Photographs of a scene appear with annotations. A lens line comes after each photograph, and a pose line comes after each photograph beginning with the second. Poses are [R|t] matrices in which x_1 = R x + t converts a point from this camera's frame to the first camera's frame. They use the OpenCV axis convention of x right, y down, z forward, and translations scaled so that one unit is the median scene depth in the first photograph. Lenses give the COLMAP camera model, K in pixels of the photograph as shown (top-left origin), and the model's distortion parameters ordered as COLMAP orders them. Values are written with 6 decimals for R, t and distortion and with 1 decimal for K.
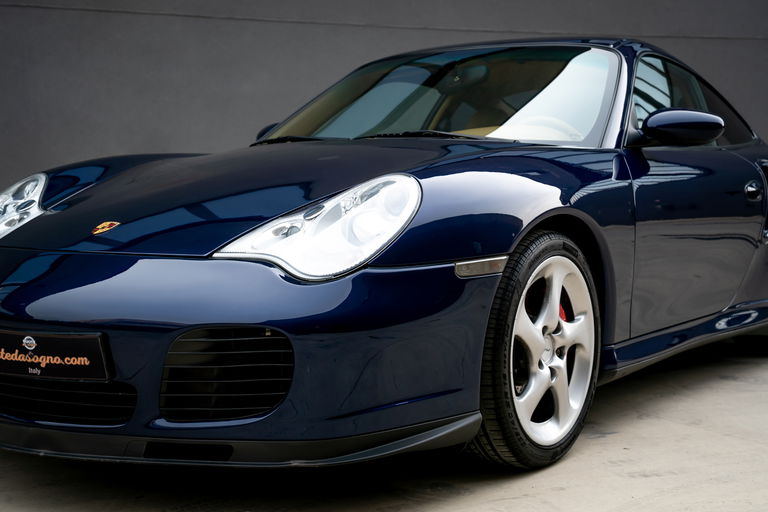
lens RADIAL K [[1111.2, 0, 384.0], [0, 1111.2, 256.0], [0, 0, 1]] dist [0.255756, 0.035059]
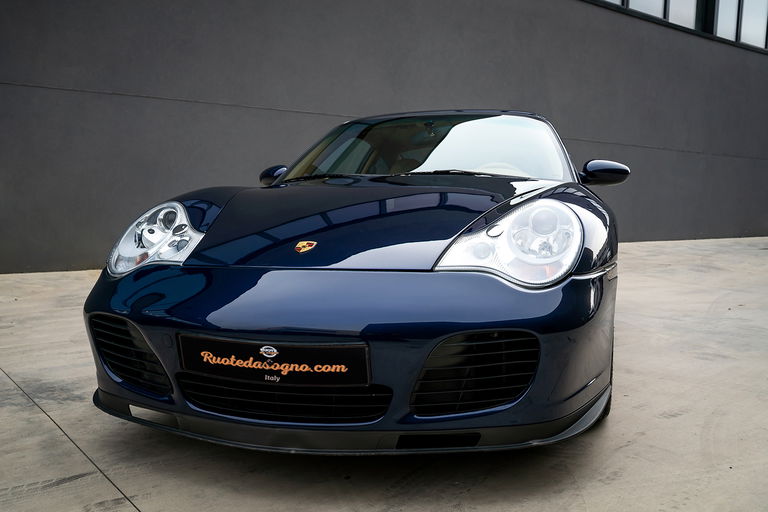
lens RADIAL K [[685.1, 0, 384.0], [0, 685.1, 256.0], [0, 0, 1]] dist [-0.014792, 0.004155]
pose [[0.948446, -0.023176, 0.316091, -0.409753], [0.024308, 0.999704, 0.000362, -0.014567], [-0.316006, 0.007340, 0.948729, 0.333747]]
